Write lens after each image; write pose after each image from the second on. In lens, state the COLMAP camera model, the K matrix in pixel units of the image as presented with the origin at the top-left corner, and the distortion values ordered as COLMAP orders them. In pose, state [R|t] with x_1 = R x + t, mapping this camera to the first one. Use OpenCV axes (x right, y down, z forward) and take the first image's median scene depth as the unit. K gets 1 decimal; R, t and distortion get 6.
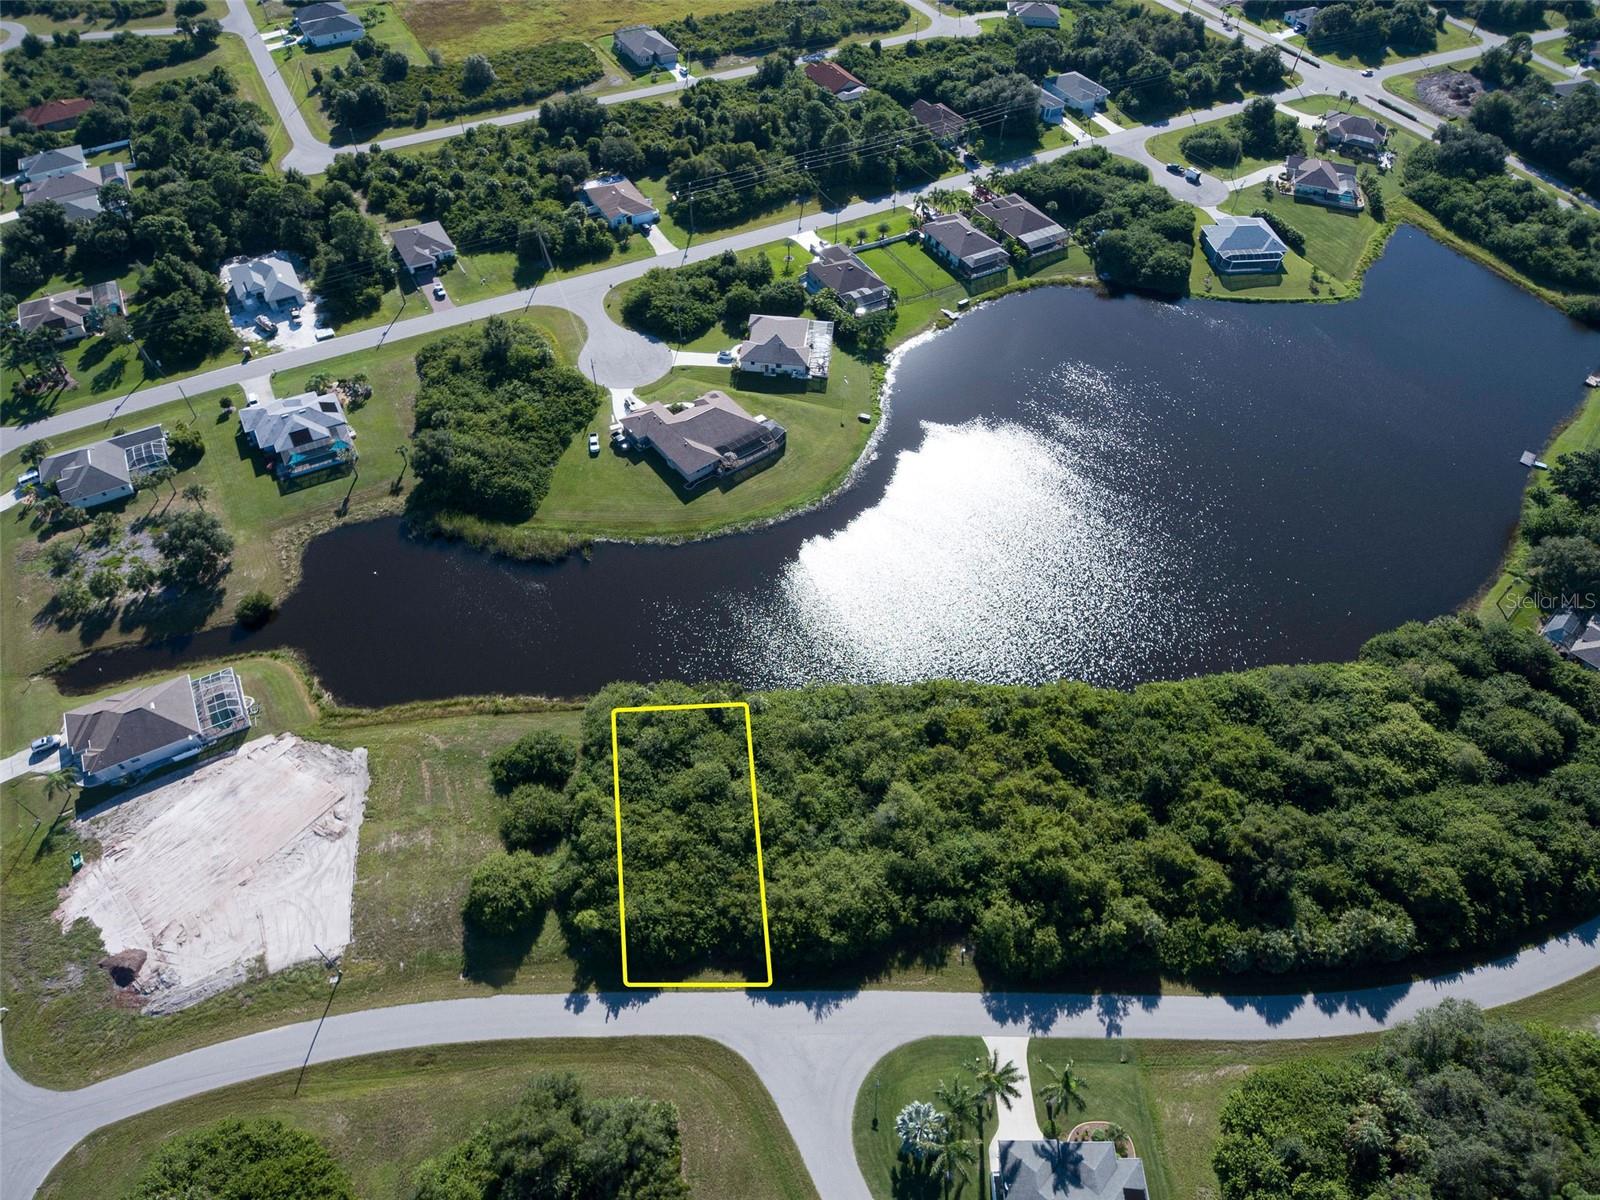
lens RADIAL K [[960.7, 0, 799.2], [0, 960.7, 626.2], [0, 0, 1]] dist [0.088366, -0.119656]
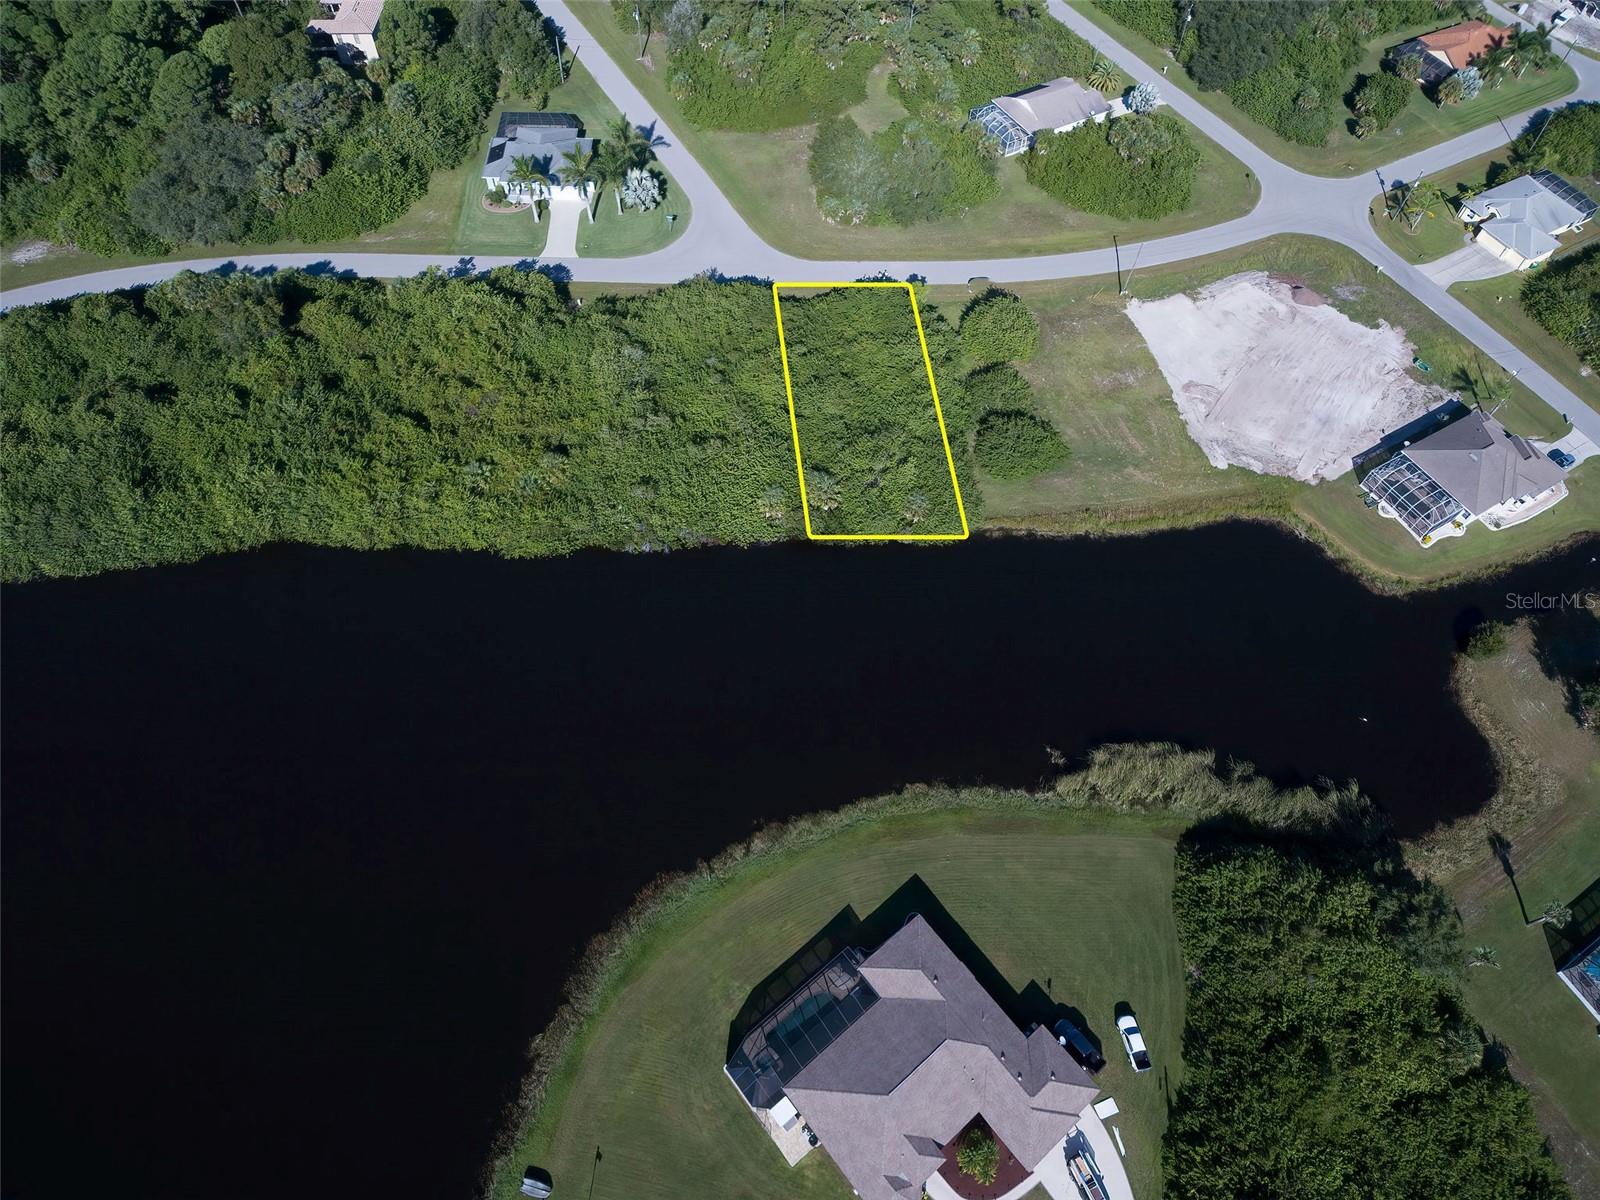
lens RADIAL K [[960.7, 0, 799.2], [0, 960.7, 626.2], [0, 0, 1]] dist [0.088366, -0.119656]
pose [[-0.998826, -0.016021, -0.045707, -0.028918], [-0.037868, -0.330039, 0.943207, -0.672161], [-0.030196, 0.943831, 0.329045, 0.781203]]
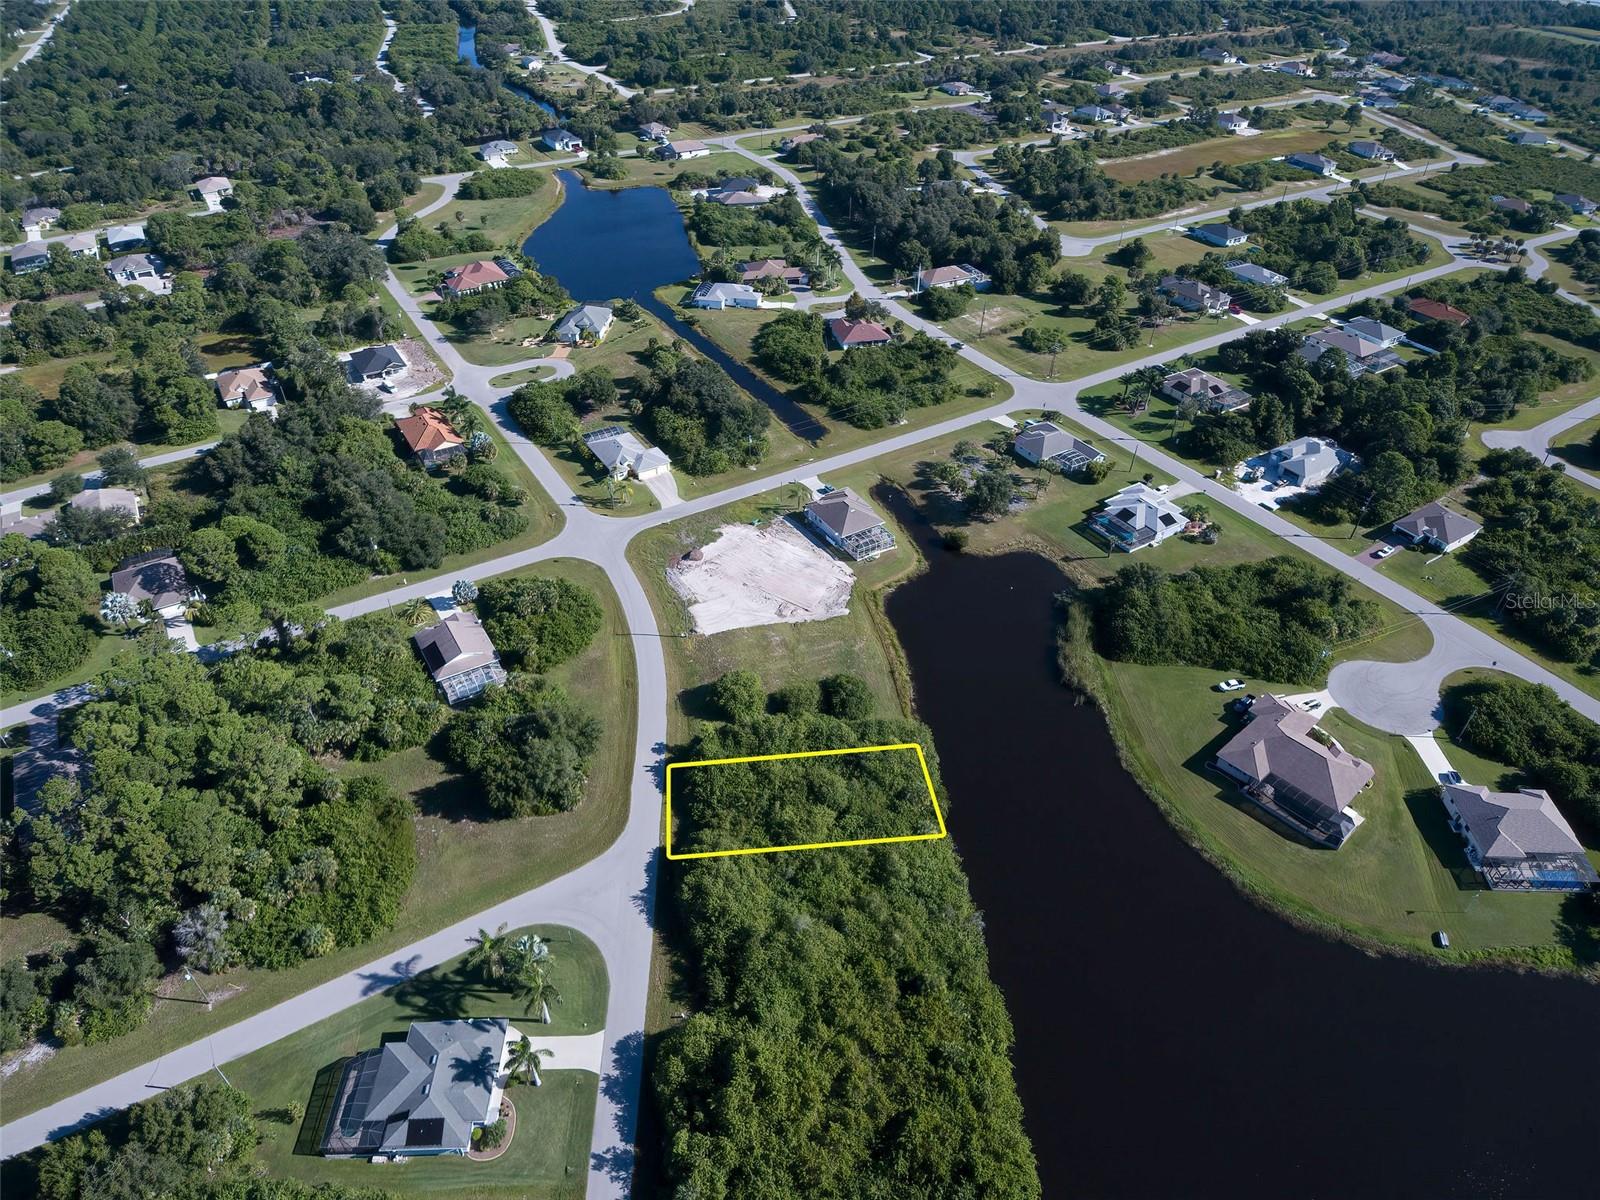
lens RADIAL K [[954.5, 0, 795.4], [0, 954.5, 629.8], [0, 0, 1]] dist [0.110151, -0.163822]
pose [[0.043428, 0.623964, -0.780245, 0.578080], [-0.779505, 0.509650, 0.364182, -0.274573], [0.624888, 0.592390, 0.508517, 0.246050]]
